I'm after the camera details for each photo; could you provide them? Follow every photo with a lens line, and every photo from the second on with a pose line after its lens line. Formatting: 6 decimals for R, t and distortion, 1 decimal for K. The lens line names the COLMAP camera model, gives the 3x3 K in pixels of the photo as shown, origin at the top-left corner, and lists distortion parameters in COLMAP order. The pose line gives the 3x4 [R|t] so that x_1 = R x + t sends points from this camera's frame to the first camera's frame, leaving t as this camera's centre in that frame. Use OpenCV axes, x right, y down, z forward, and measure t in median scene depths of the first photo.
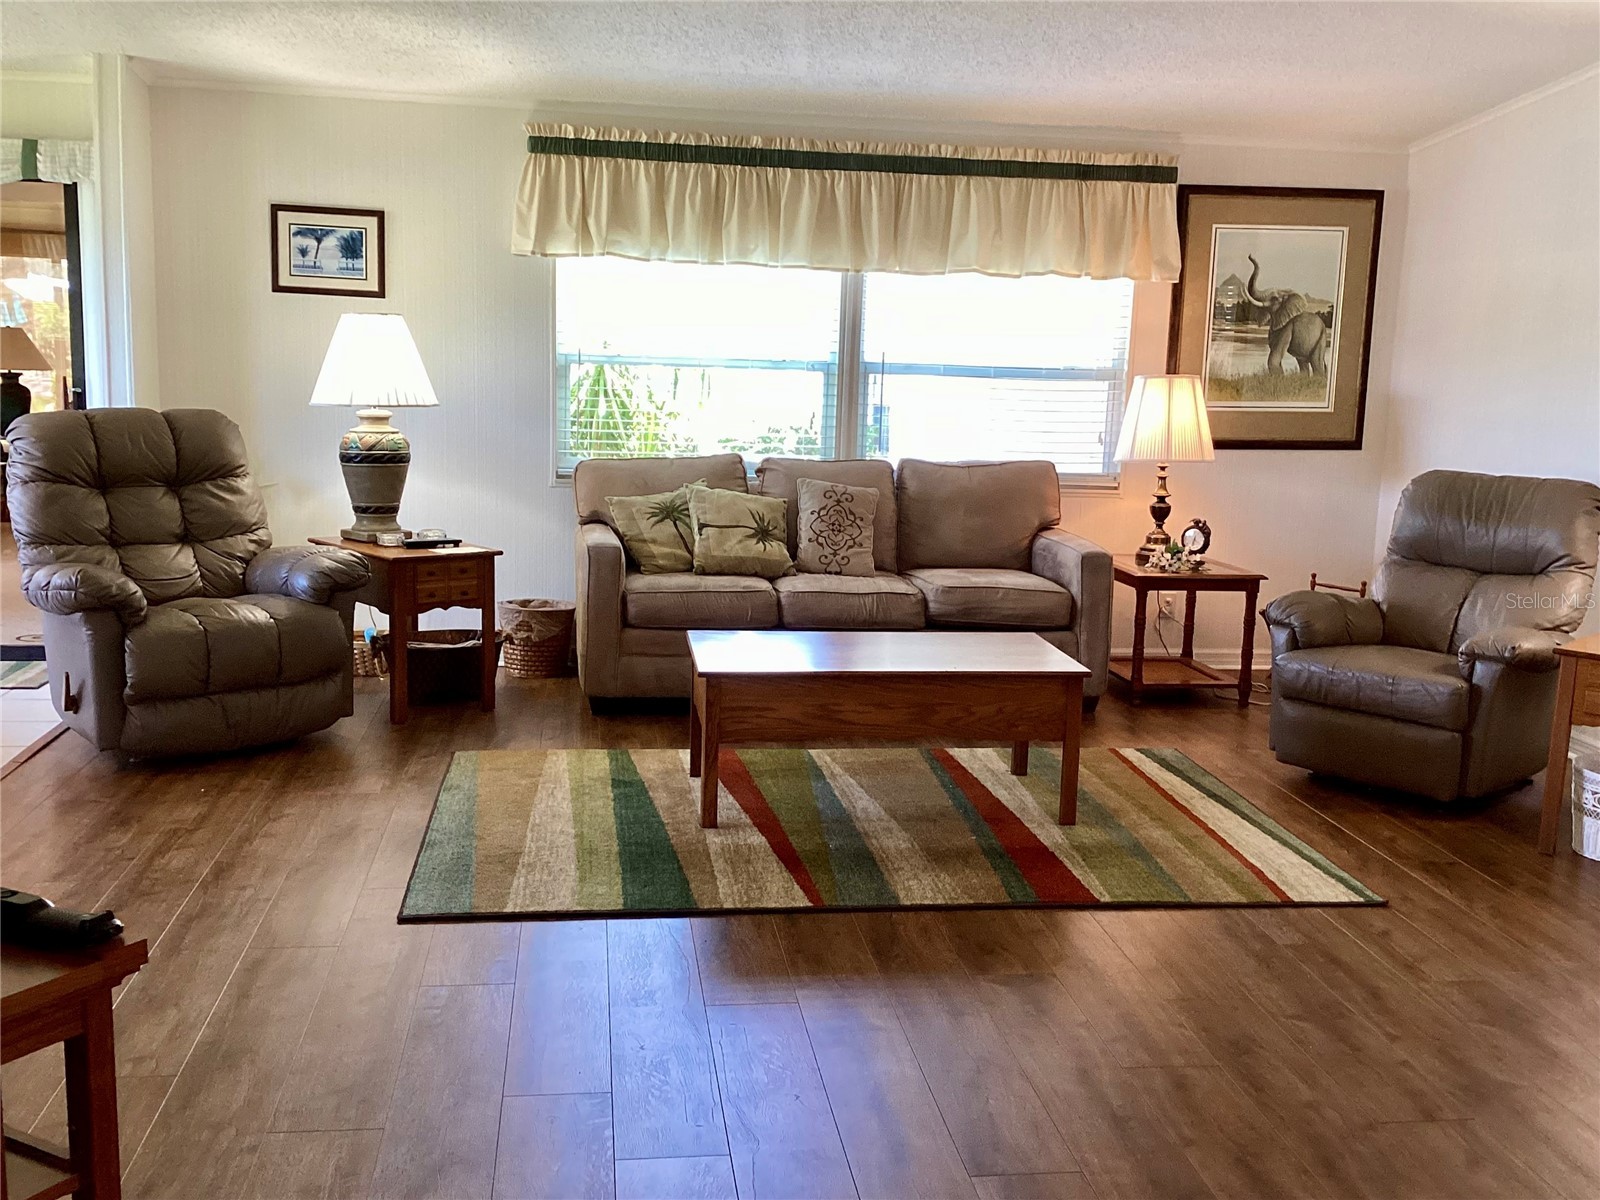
lens RADIAL K [[1626.5, 0, 795.8], [0, 1626.5, 601.3], [0, 0, 1]] dist [0.059961, 0.000000]
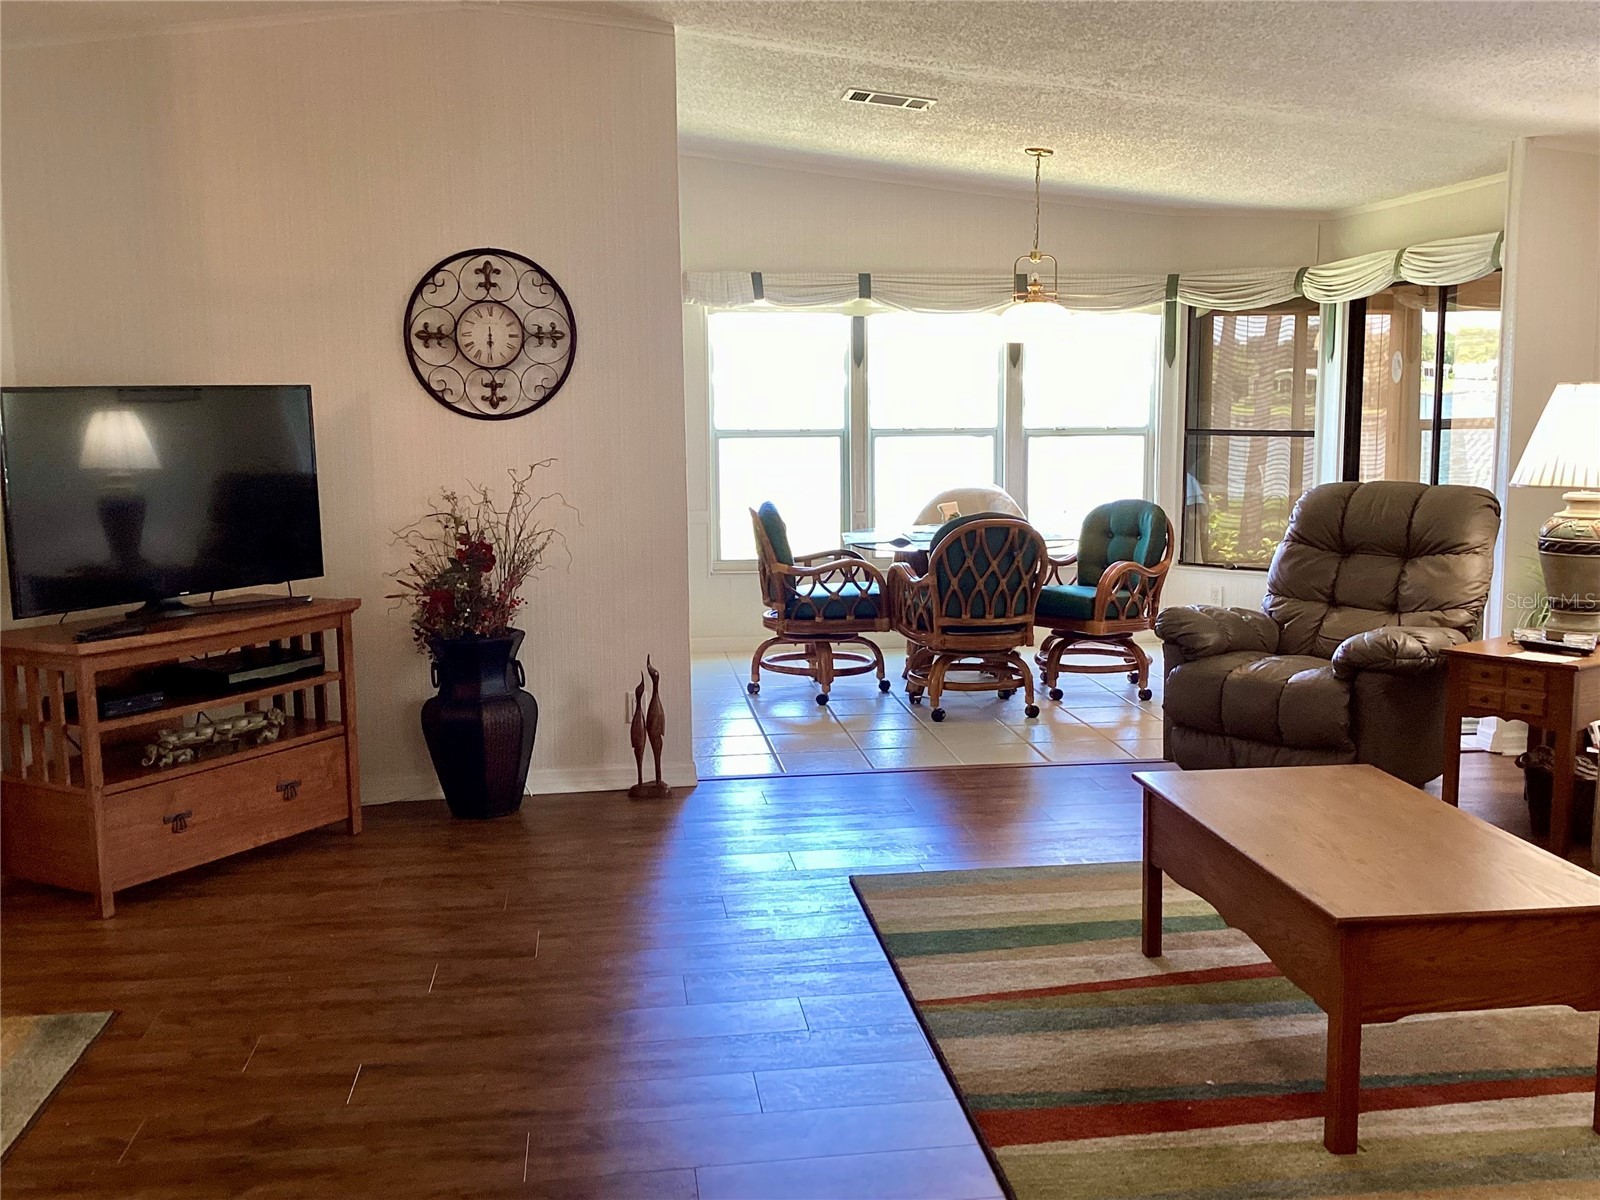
lens RADIAL K [[1626.5, 0, 804.4], [0, 1626.5, 610.4], [0, 0, 1]] dist [0.059961, 0.000000]
pose [[-0.039474, 0.099205, -0.994284, 0.629302], [-0.146856, 0.983678, 0.103977, -0.084548], [0.988370, 0.150121, -0.024261, 0.625337]]
